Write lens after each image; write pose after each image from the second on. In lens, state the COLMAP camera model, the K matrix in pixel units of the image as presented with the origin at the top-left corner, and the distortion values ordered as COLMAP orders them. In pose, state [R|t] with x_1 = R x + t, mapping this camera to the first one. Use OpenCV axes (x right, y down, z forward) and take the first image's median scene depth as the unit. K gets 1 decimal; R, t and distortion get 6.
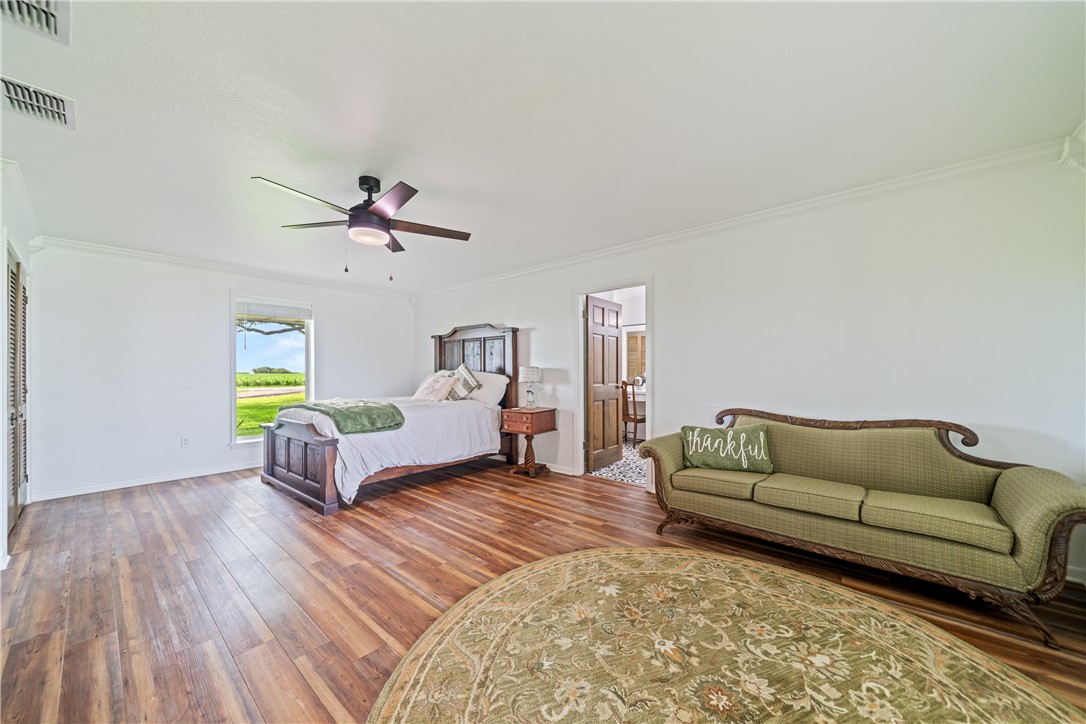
lens RADIAL K [[395.7, 0, 544.8], [0, 395.7, 367.7], [0, 0, 1]] dist [-0.001684, -0.000184]
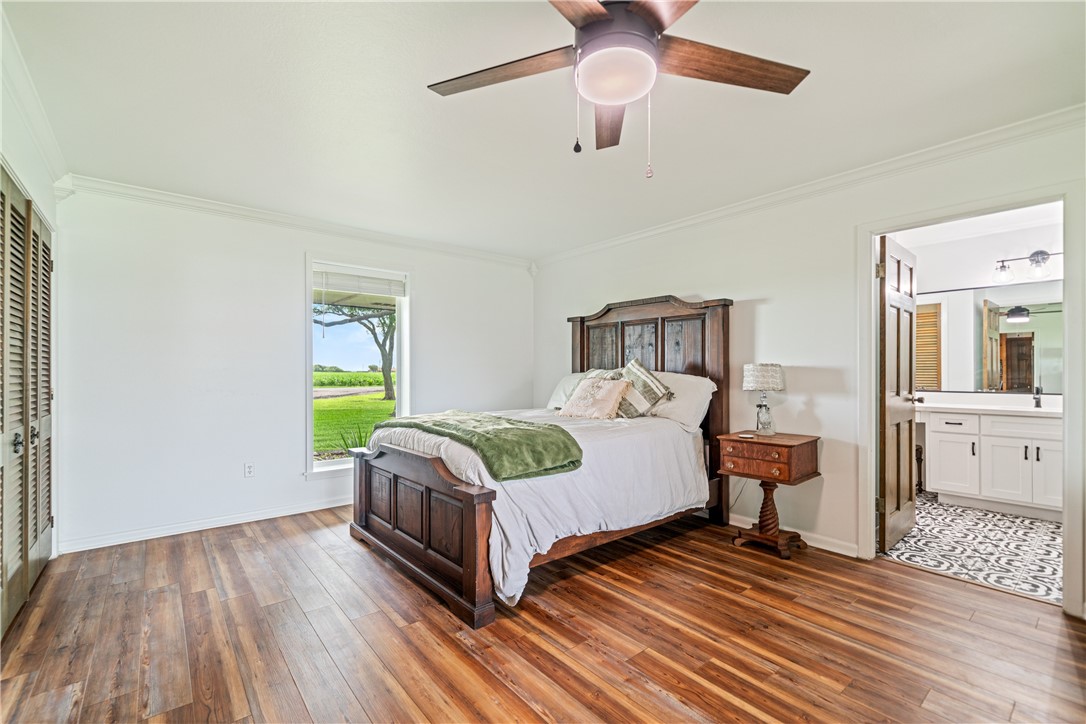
lens RADIAL K [[475.0, 0, 540.5], [0, 475.0, 368.1], [0, 0, 1]] dist [0.000121, -0.000384]
pose [[0.984820, 0.004224, -0.173526, -0.291489], [-0.003595, 0.999986, 0.003937, 0.002615], [0.173540, -0.003253, 0.984821, 0.296467]]
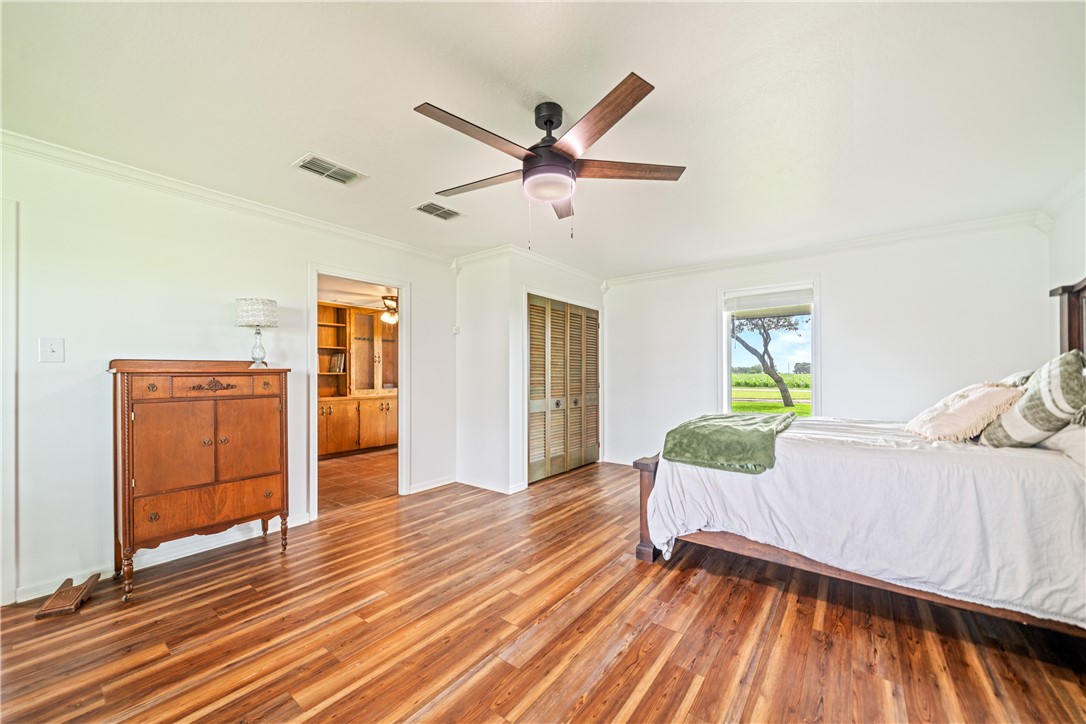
lens RADIAL K [[406.2, 0, 537.6], [0, 406.2, 374.0], [0, 0, 1]] dist [-0.000970, -0.000122]
pose [[0.043804, 0.002429, -0.999037, 0.199781], [0.011453, 0.999930, 0.002934, 0.003406], [0.998974, -0.011570, 0.043773, 0.640688]]
